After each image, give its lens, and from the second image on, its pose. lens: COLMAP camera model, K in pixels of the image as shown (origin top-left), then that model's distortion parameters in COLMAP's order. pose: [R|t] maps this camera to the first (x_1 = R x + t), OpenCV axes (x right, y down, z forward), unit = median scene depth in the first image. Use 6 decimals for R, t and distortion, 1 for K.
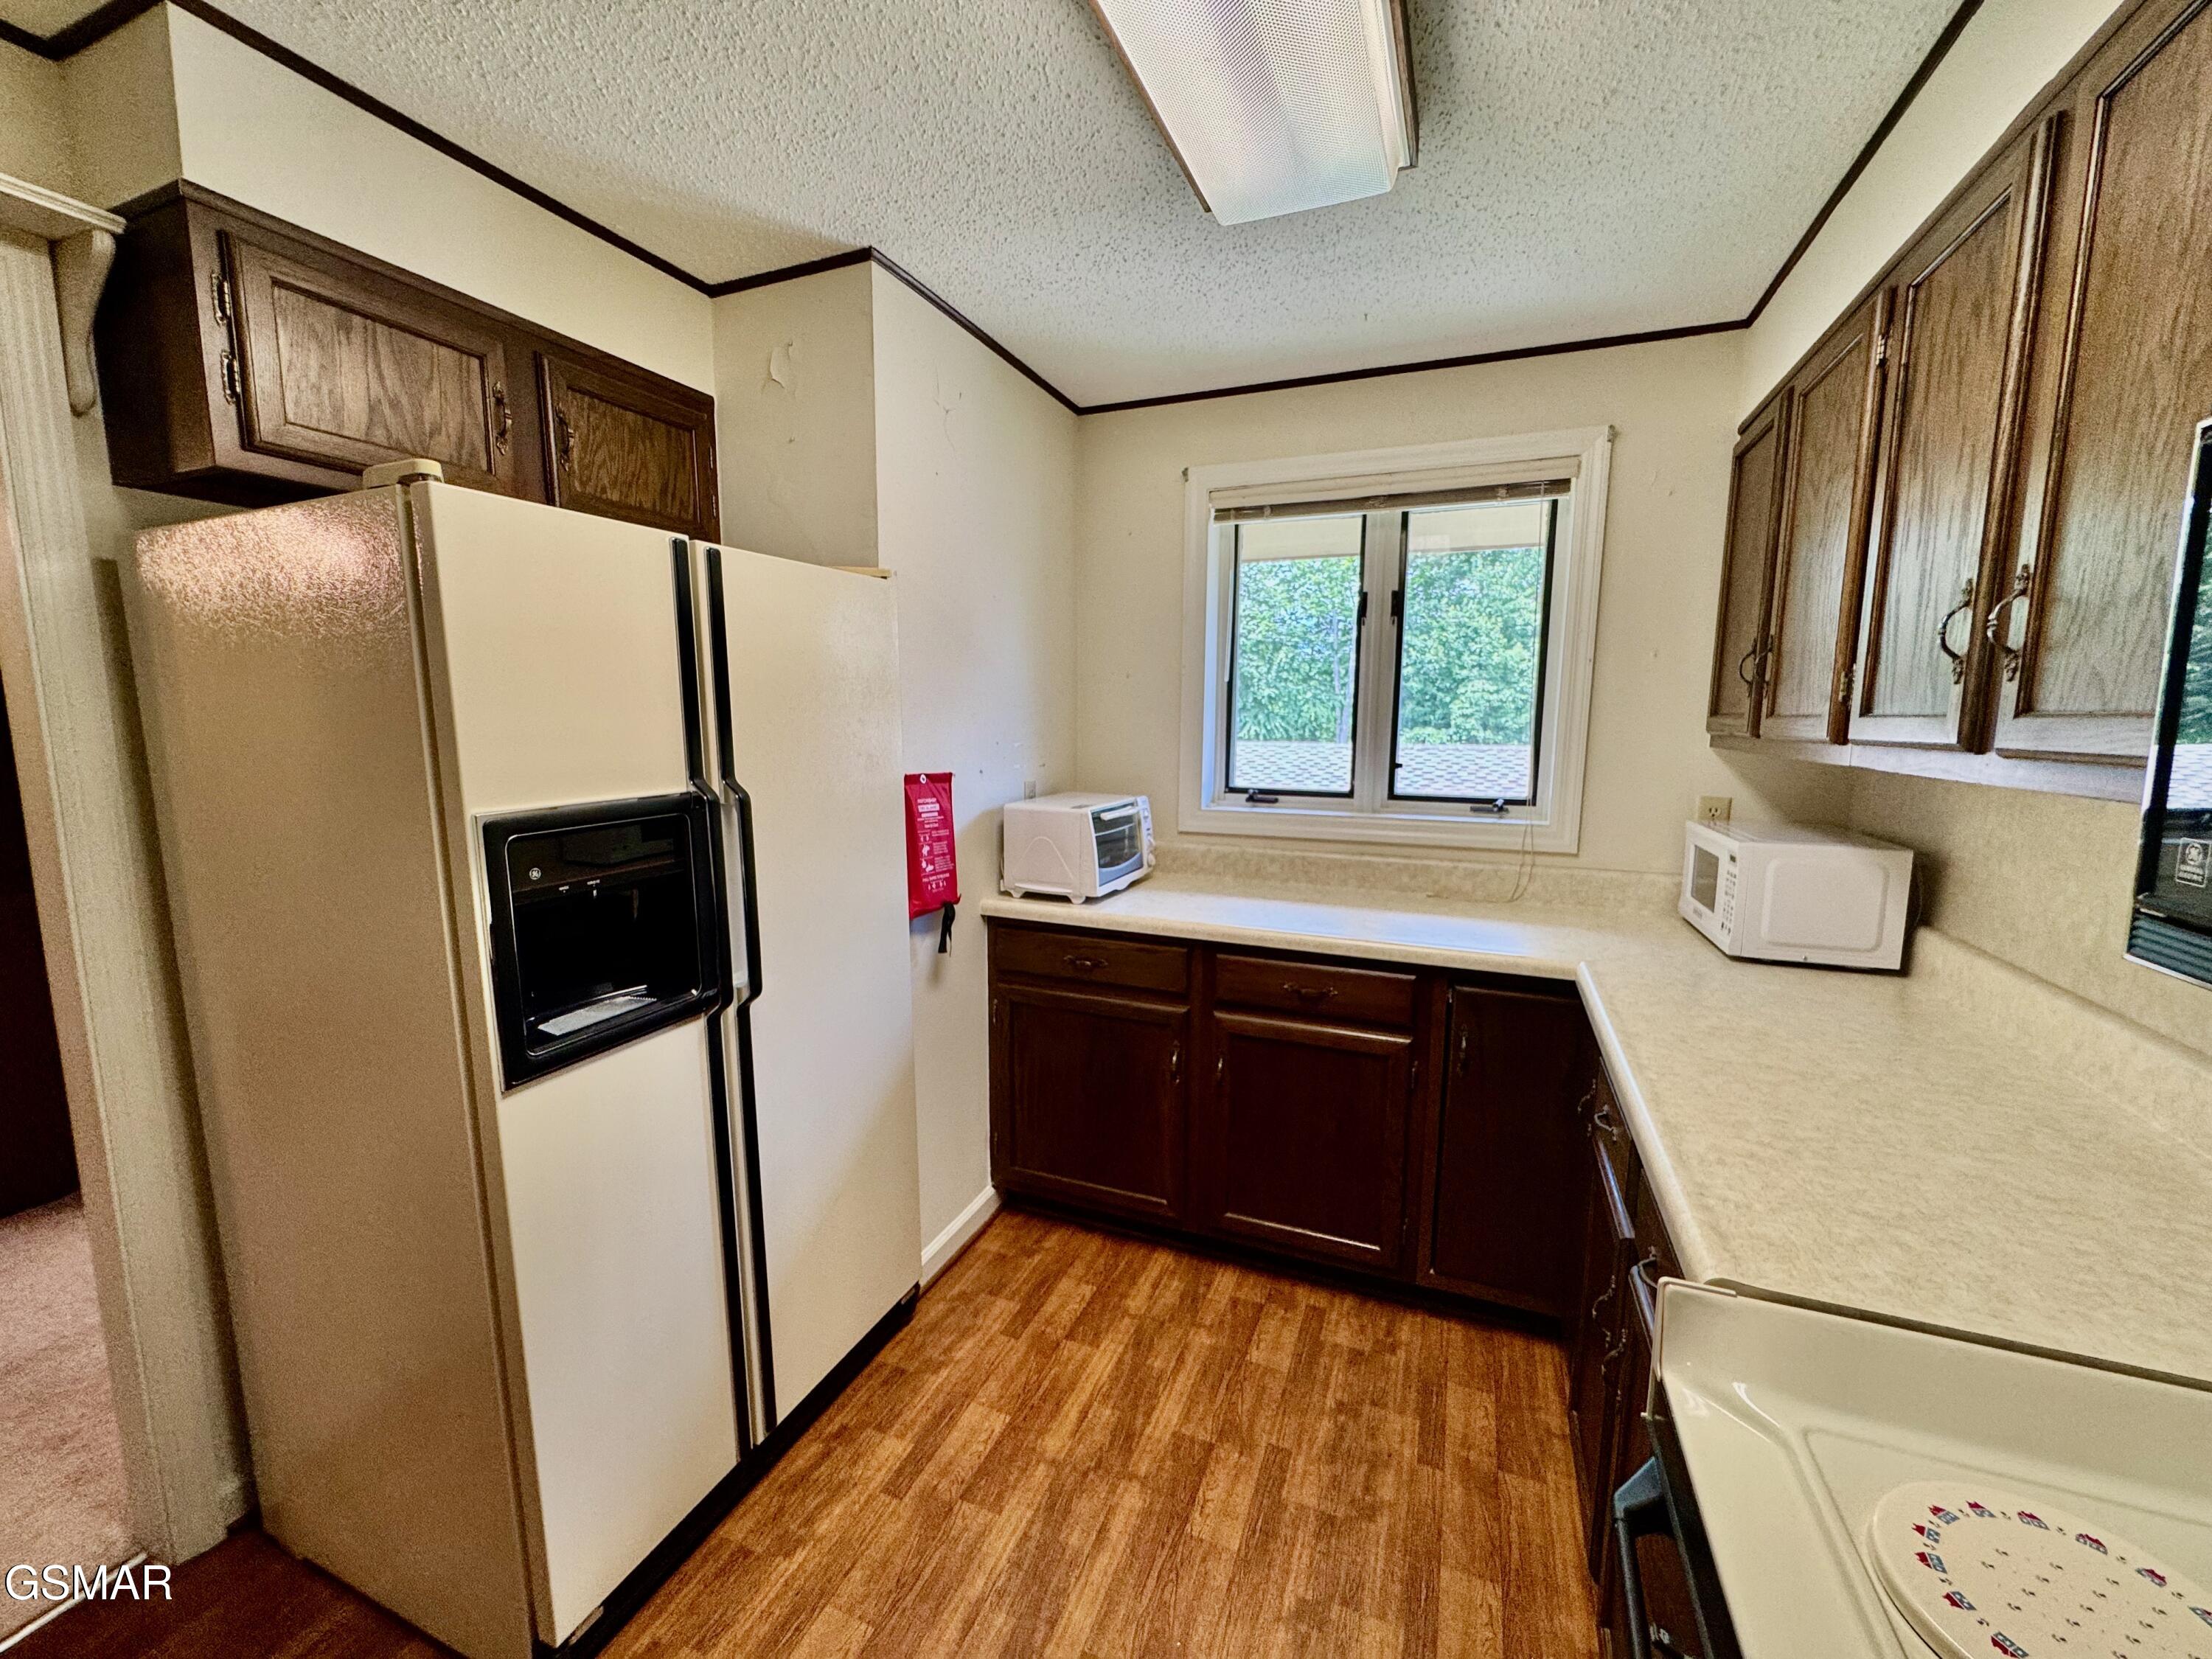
lens RADIAL K [[888.9, 0, 1106.8], [0, 888.9, 829.7], [0, 0, 1]] dist [-0.002730, -0.000080]
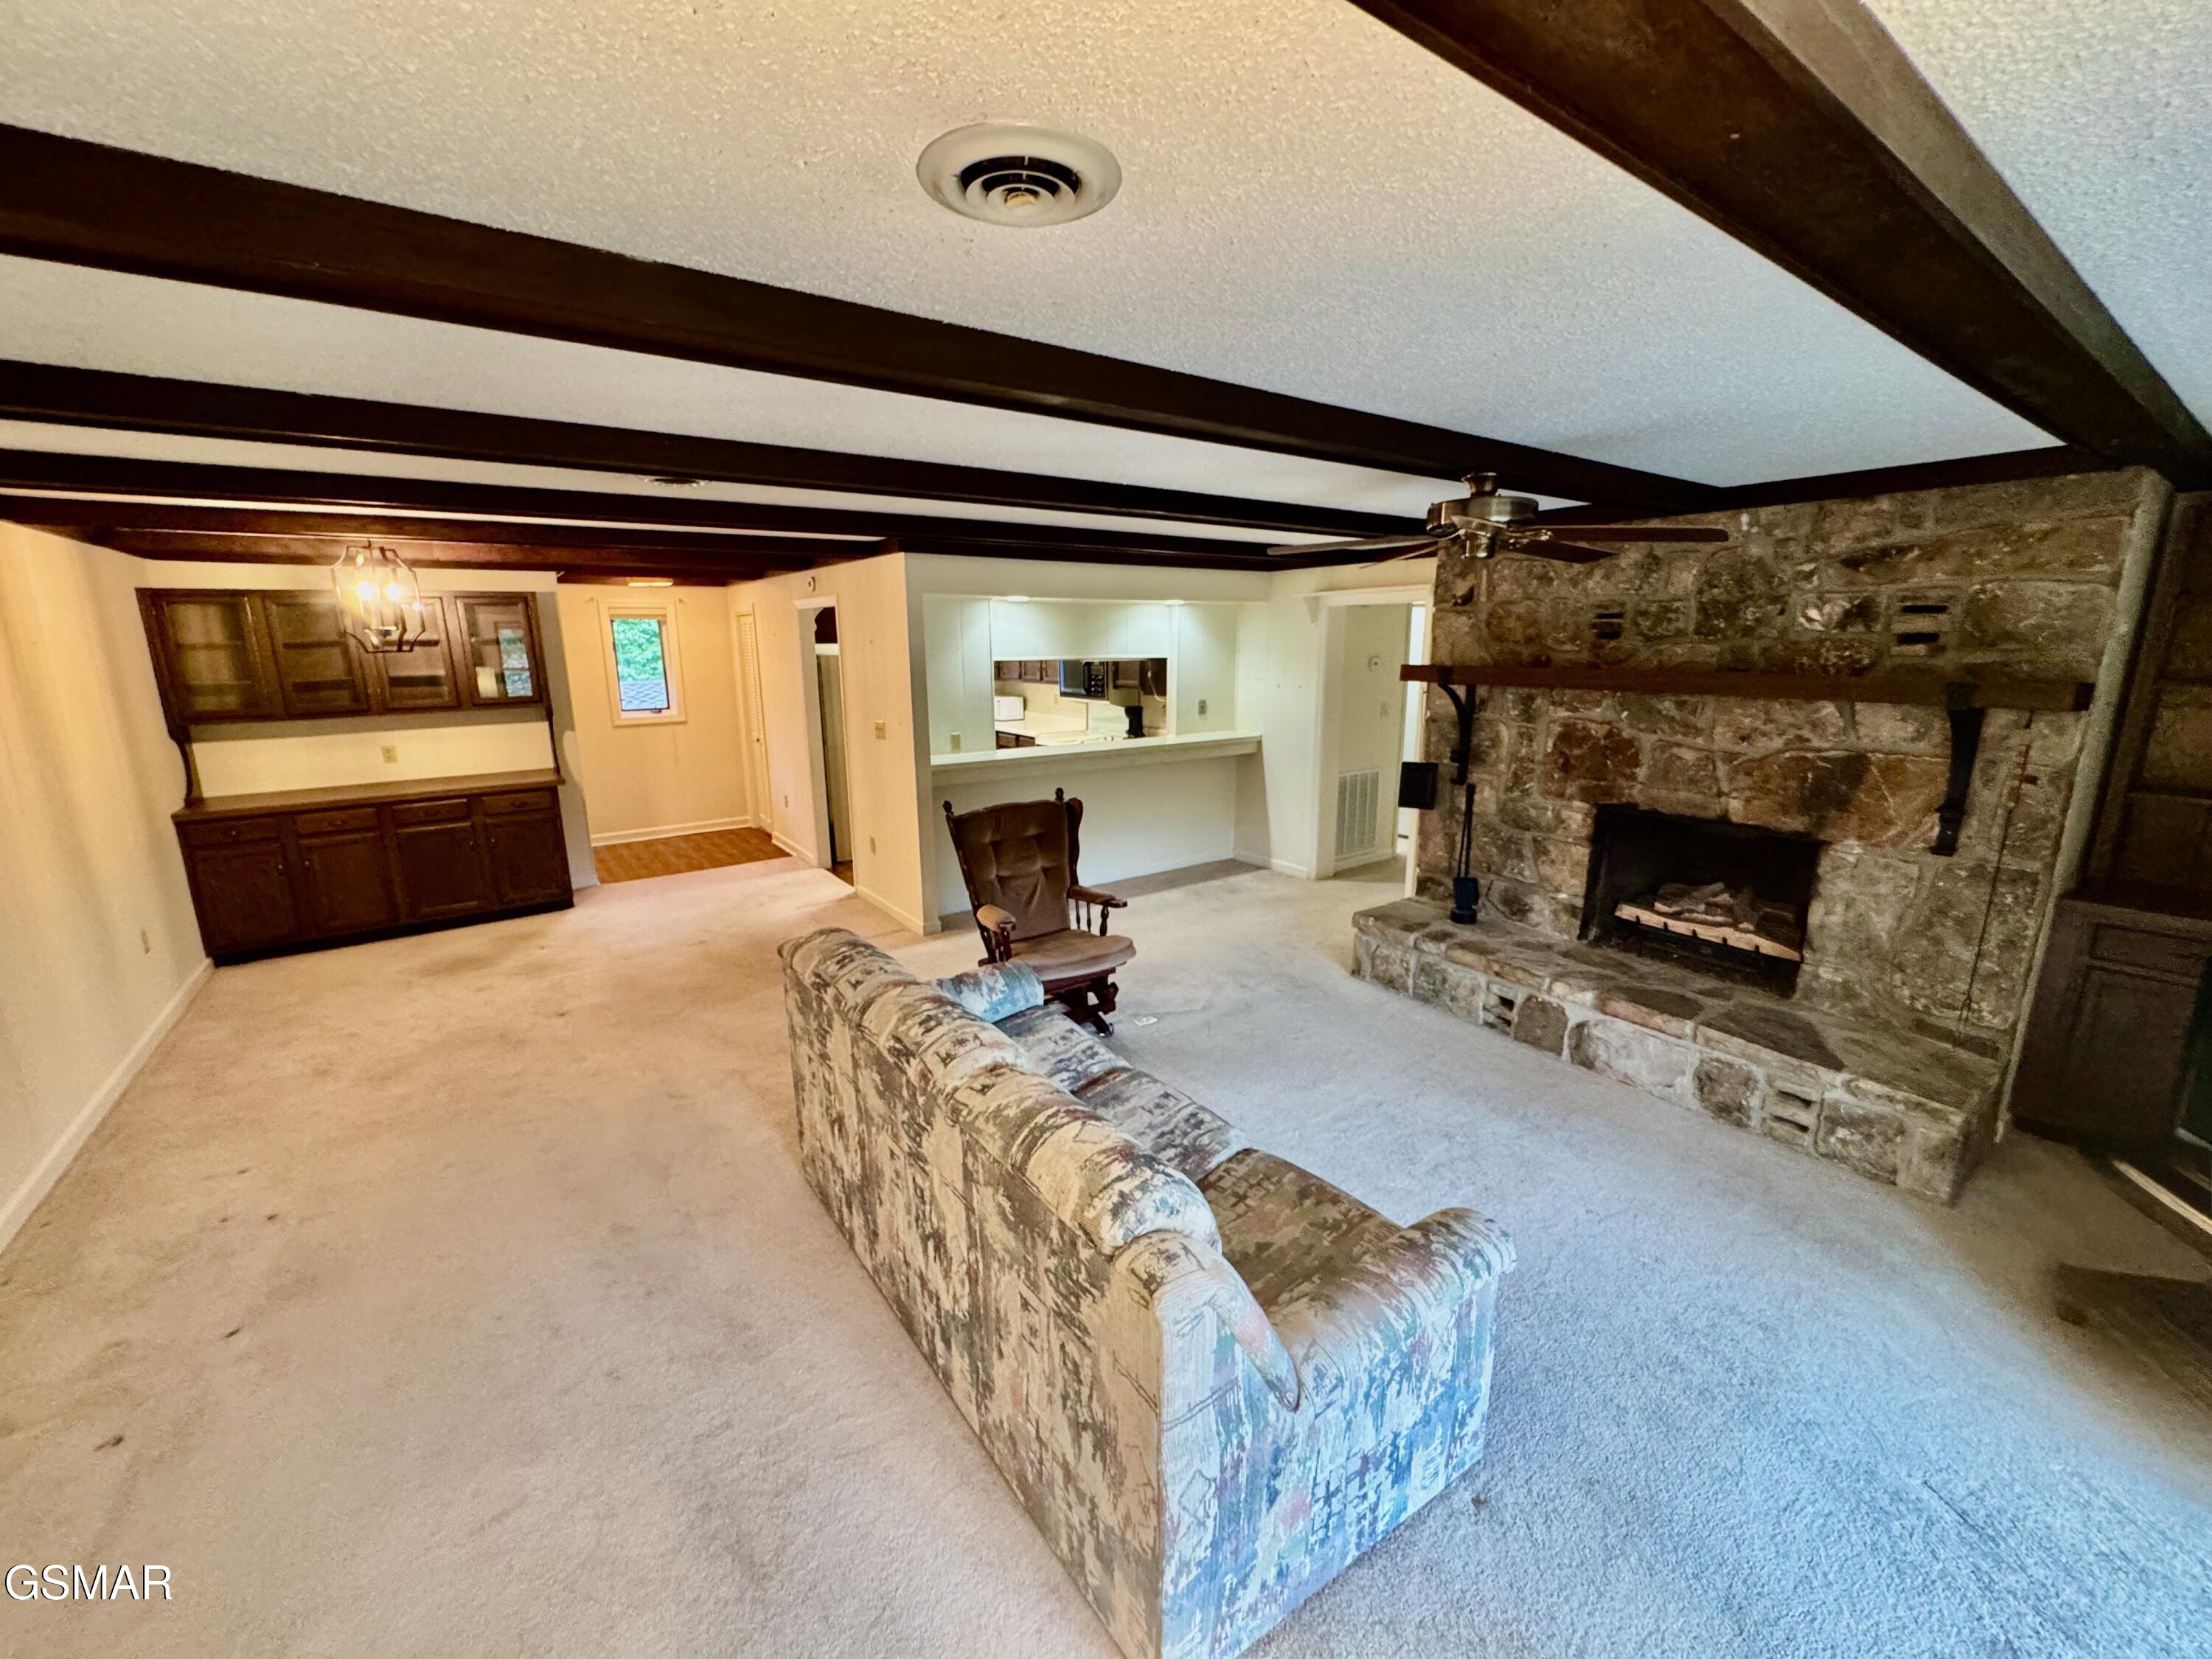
lens RADIAL K [[888.9, 0, 1105.1], [0, 888.9, 827.8], [0, 0, 1]] dist [-0.002730, -0.000080]
pose [[0.525902, -0.193533, 0.828234, -3.206121], [0.125165, 0.980777, 0.149702, 0.053263], [-0.841285, 0.024938, 0.540016, -2.167246]]
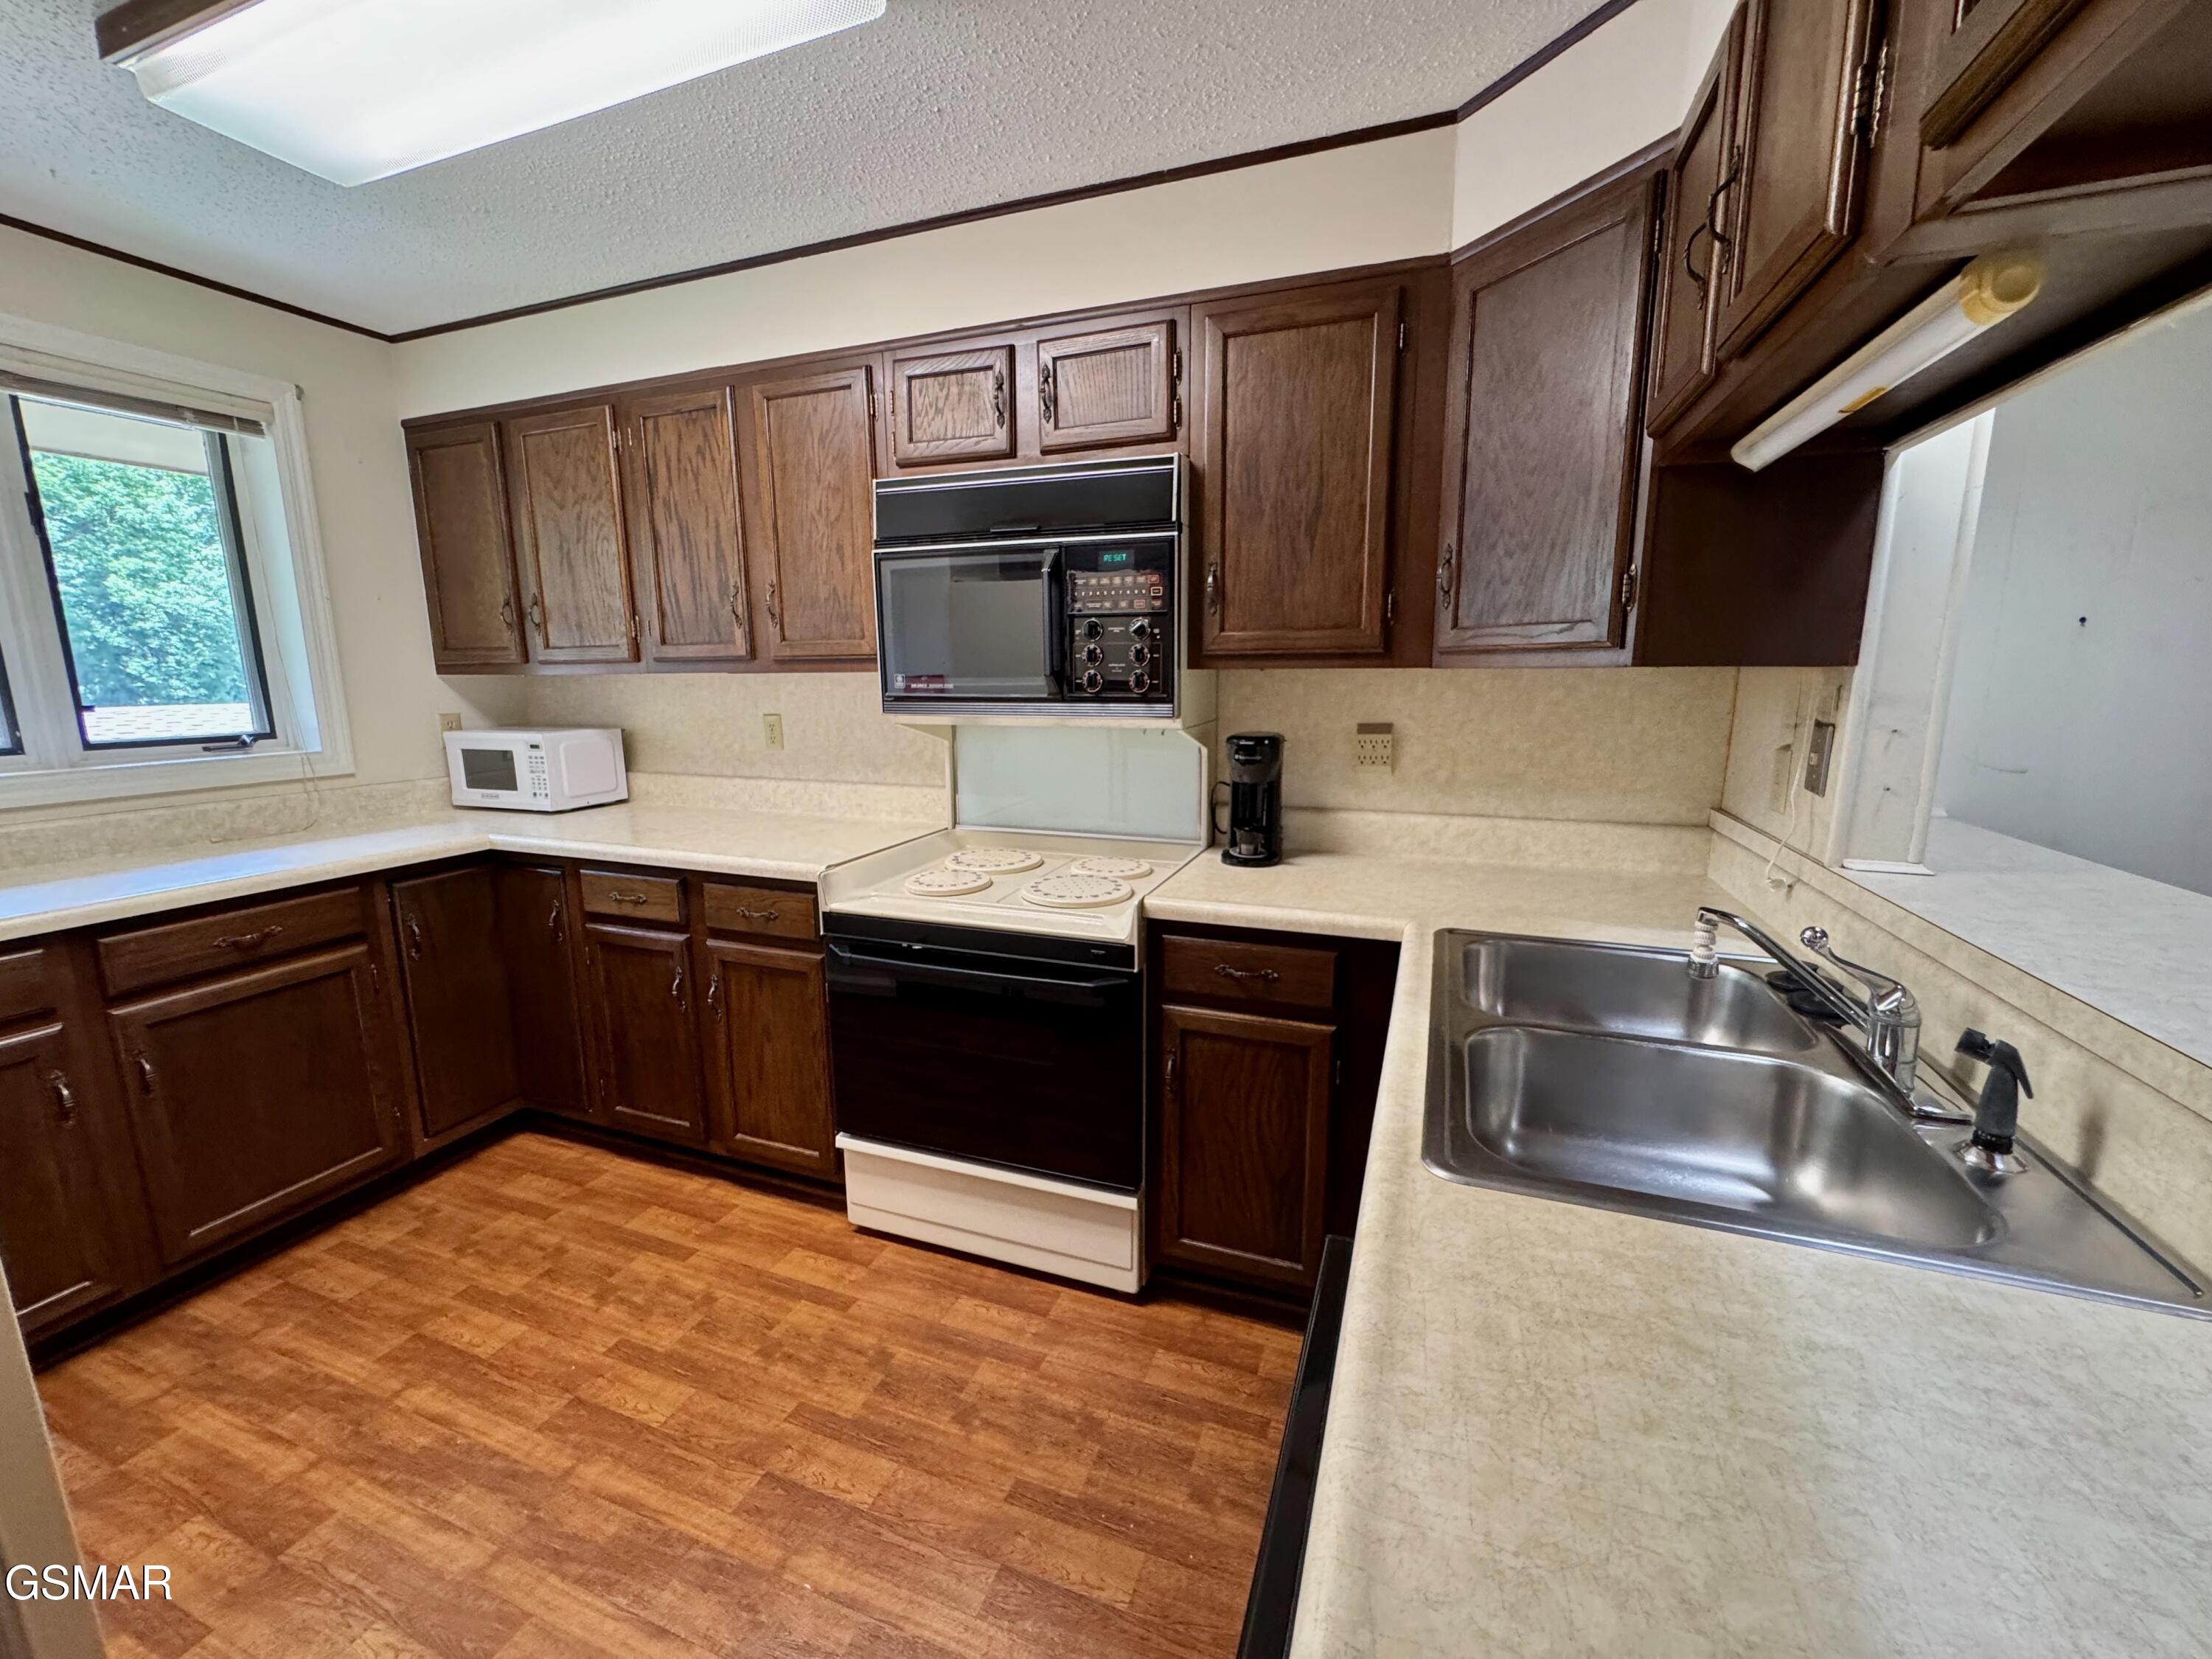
lens RADIAL K [[888.9, 0, 1100.1], [0, 888.9, 826.0], [0, 0, 1]] dist [-0.002730, -0.000080]
pose [[-0.032488, -0.179989, 0.983132, -0.735373], [0.137442, 0.973502, 0.182768, 0.019254], [-0.989977, 0.141061, -0.006889, 0.100971]]
